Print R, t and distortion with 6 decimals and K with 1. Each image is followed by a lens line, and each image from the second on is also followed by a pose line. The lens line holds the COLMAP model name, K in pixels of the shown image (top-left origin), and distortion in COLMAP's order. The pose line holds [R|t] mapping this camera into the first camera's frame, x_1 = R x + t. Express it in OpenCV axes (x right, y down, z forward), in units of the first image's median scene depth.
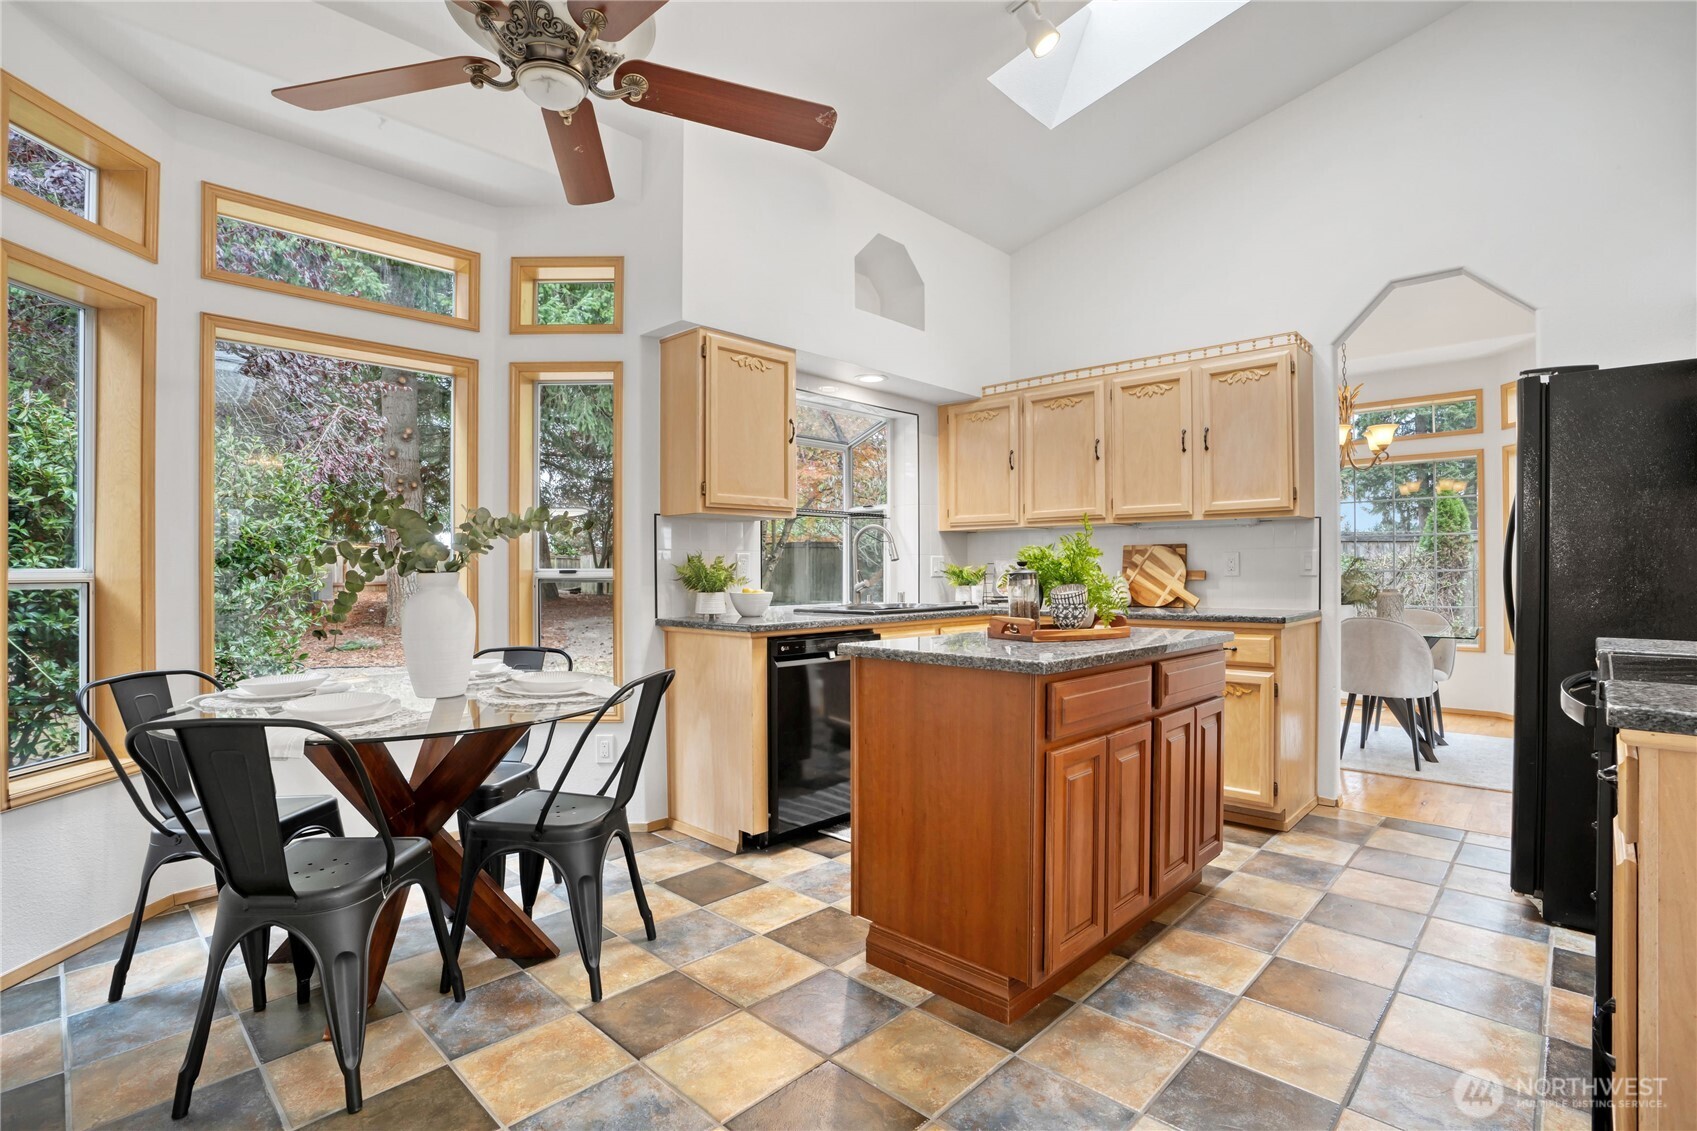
lens RADIAL K [[791.5, 0, 852.9], [0, 791.5, 569.4], [0, 0, 1]] dist [-0.068876, 0.026963]
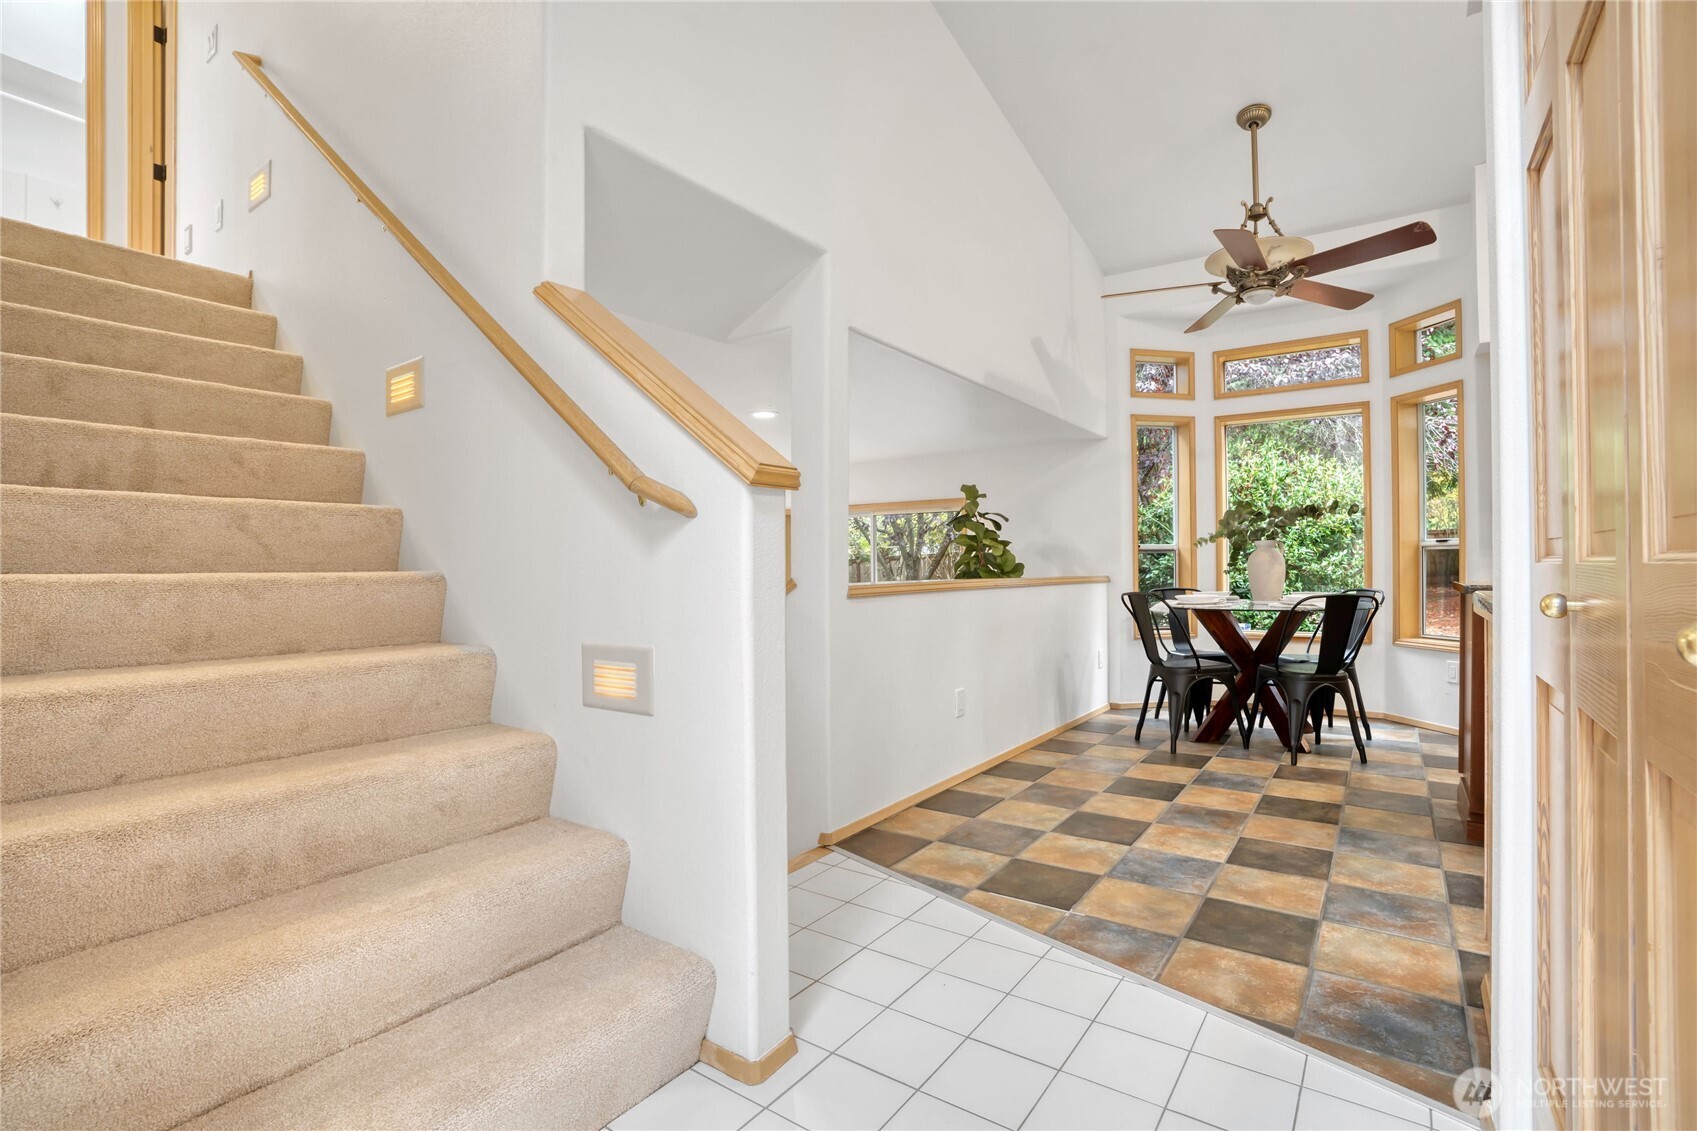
lens RADIAL K [[787.9, 0, 866.7], [0, 787.9, 566.8], [0, 0, 1]] dist [-0.066061, 0.025891]
pose [[0.160888, 0.003194, -0.986967, 0.762669], [0.007015, 0.999966, 0.004379, 0.033698], [0.986948, -0.007628, 0.160860, -0.181708]]
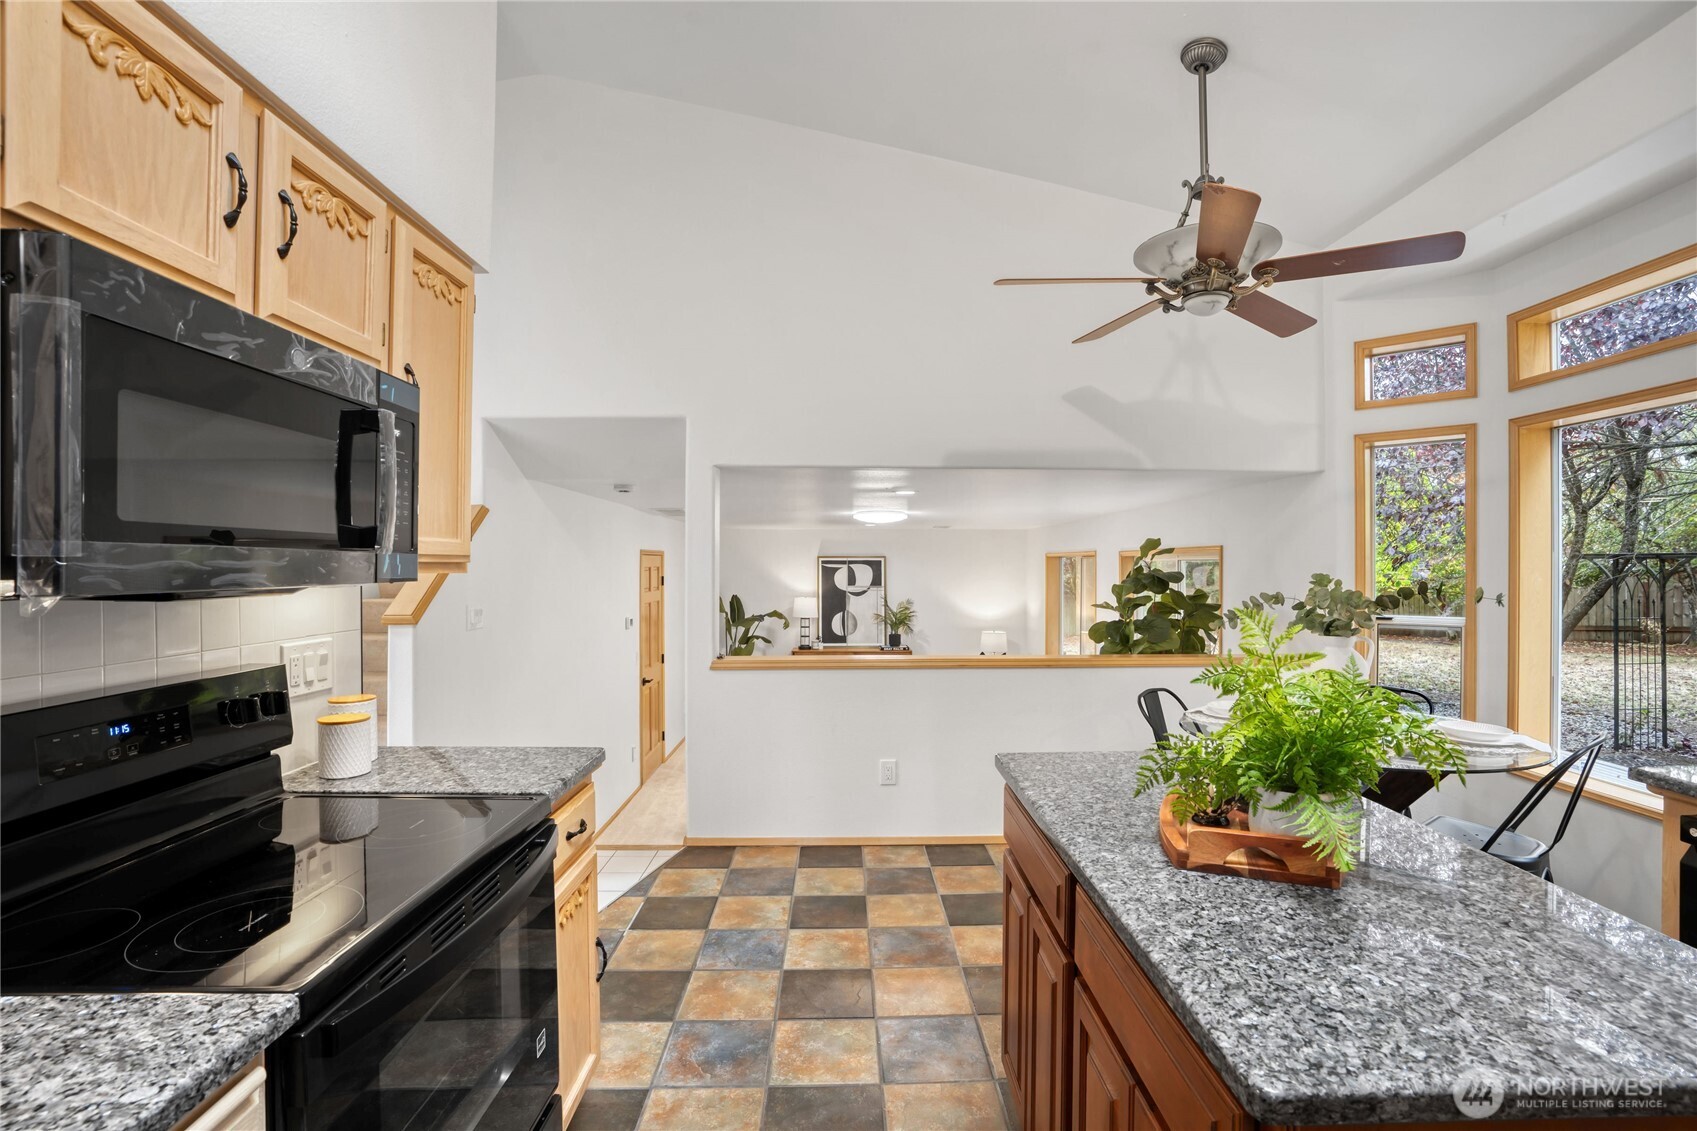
lens RADIAL K [[787.9, 0, 866.7], [0, 787.9, 566.8], [0, 0, 1]] dist [-0.066061, 0.025891]
pose [[-0.696281, 0.002908, -0.717763, 0.586658], [0.001888, 0.999996, 0.002219, -0.071658], [0.717766, 0.000190, -0.696284, 0.825327]]
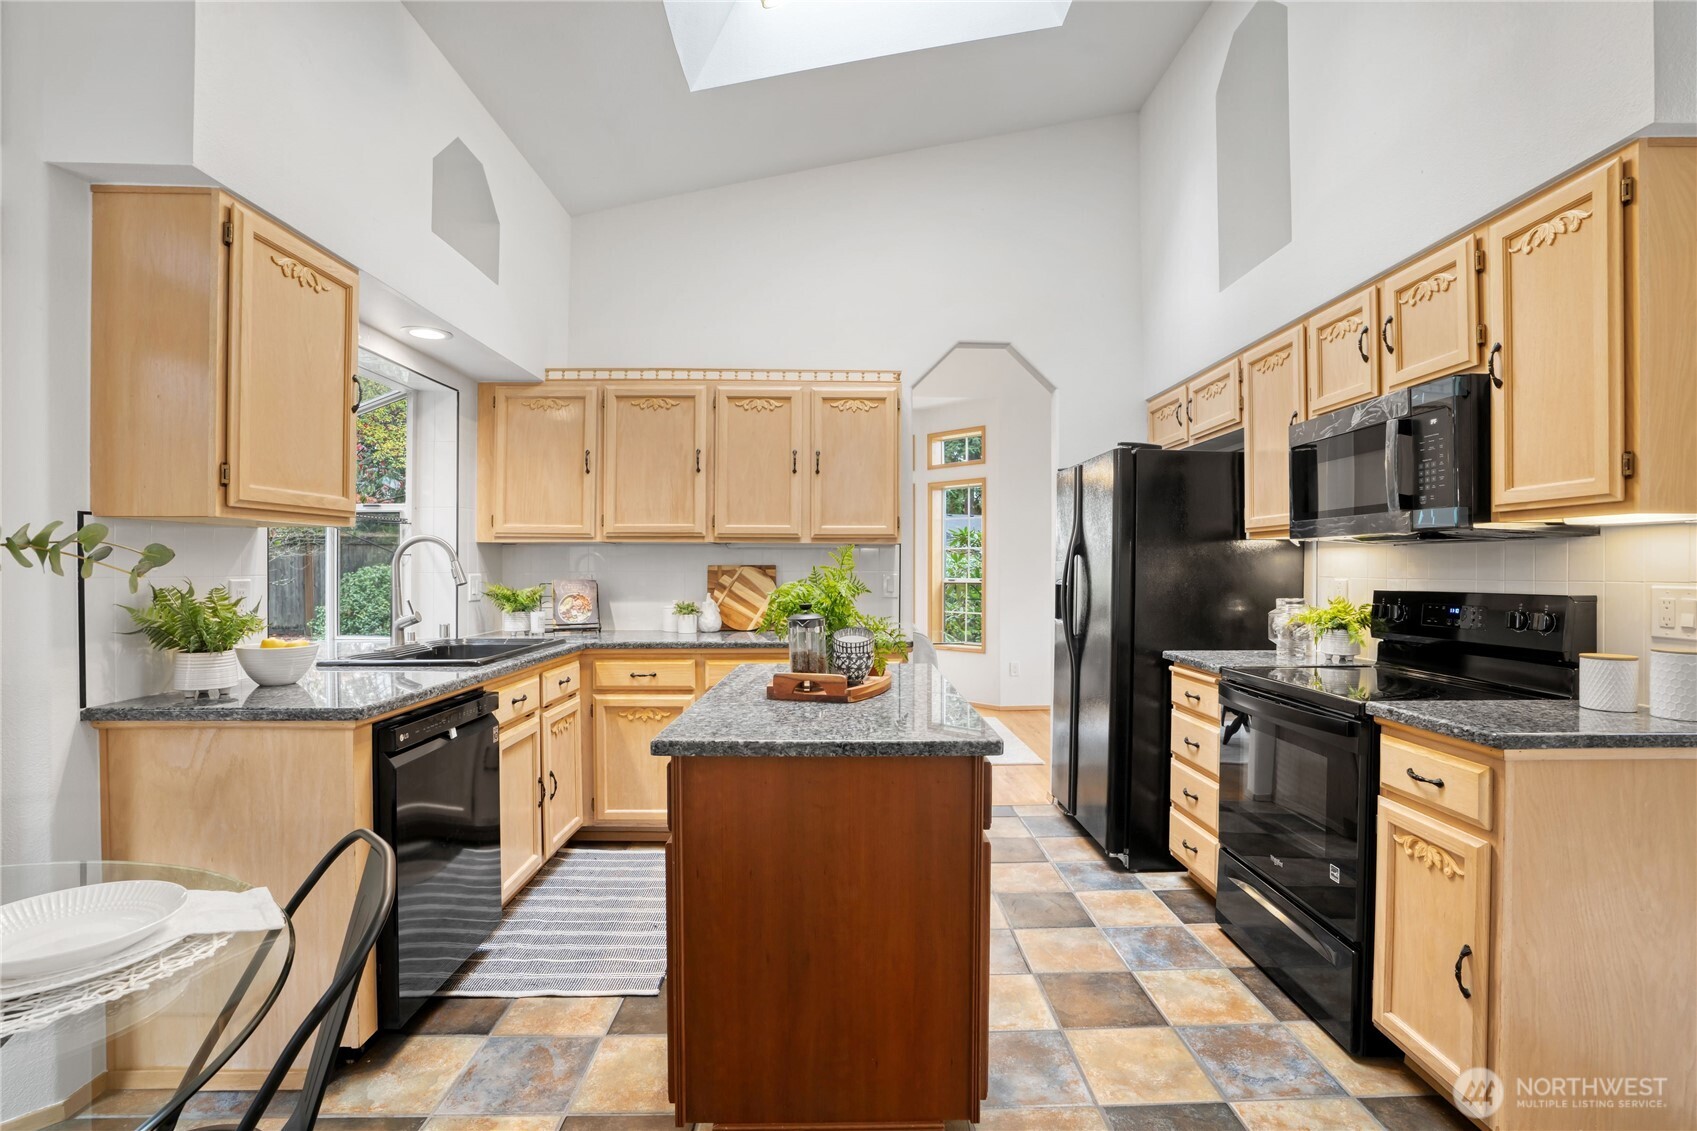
lens RADIAL K [[791.5, 0, 852.9], [0, 791.5, 569.4], [0, 0, 1]] dist [-0.068876, 0.026963]
pose [[0.708218, 0.001571, 0.705992, -0.234903], [-0.003113, 0.999995, 0.000897, -0.032532], [-0.705987, -0.002833, 0.708219, 0.260969]]
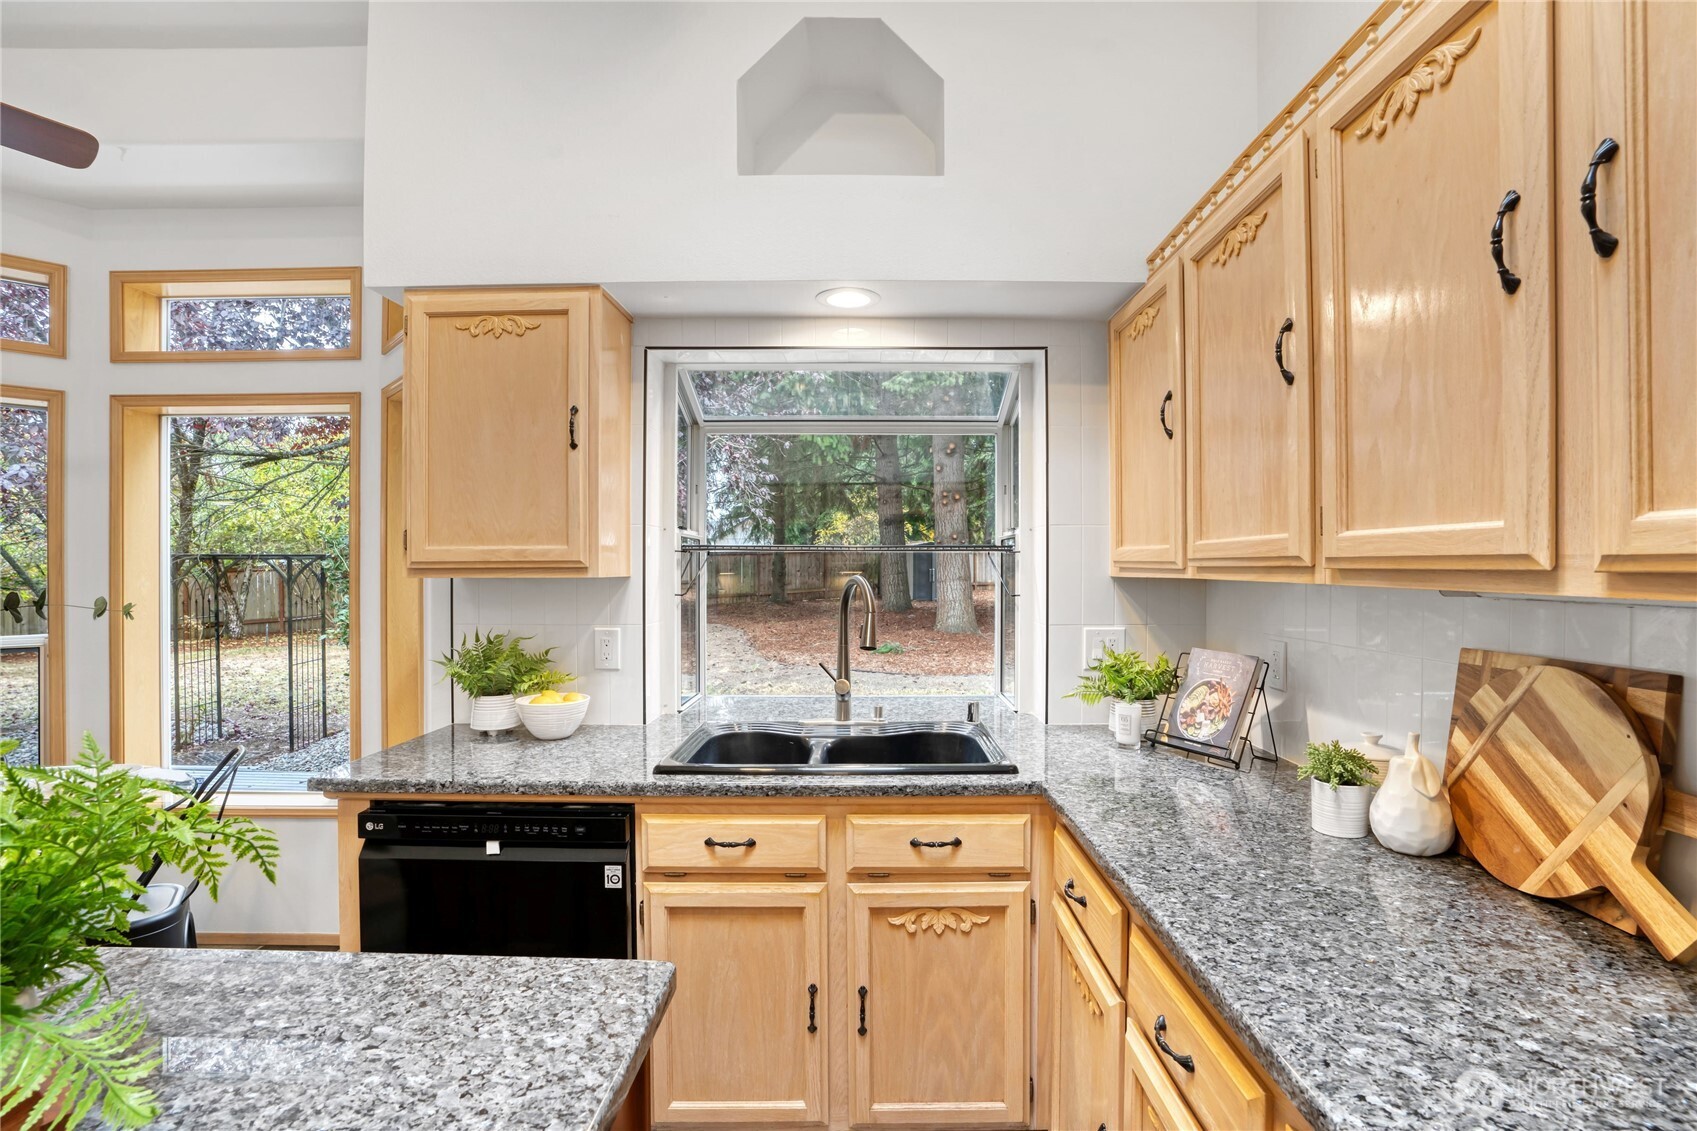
lens RADIAL K [[787.9, 0, 866.7], [0, 787.9, 566.8], [0, 0, 1]] dist [-0.066061, 0.025891]
pose [[0.701101, 0.003994, -0.713050, 0.476238], [-0.003225, 0.999992, 0.002430, -0.075274], [0.713054, 0.000596, 0.701109, 0.751720]]
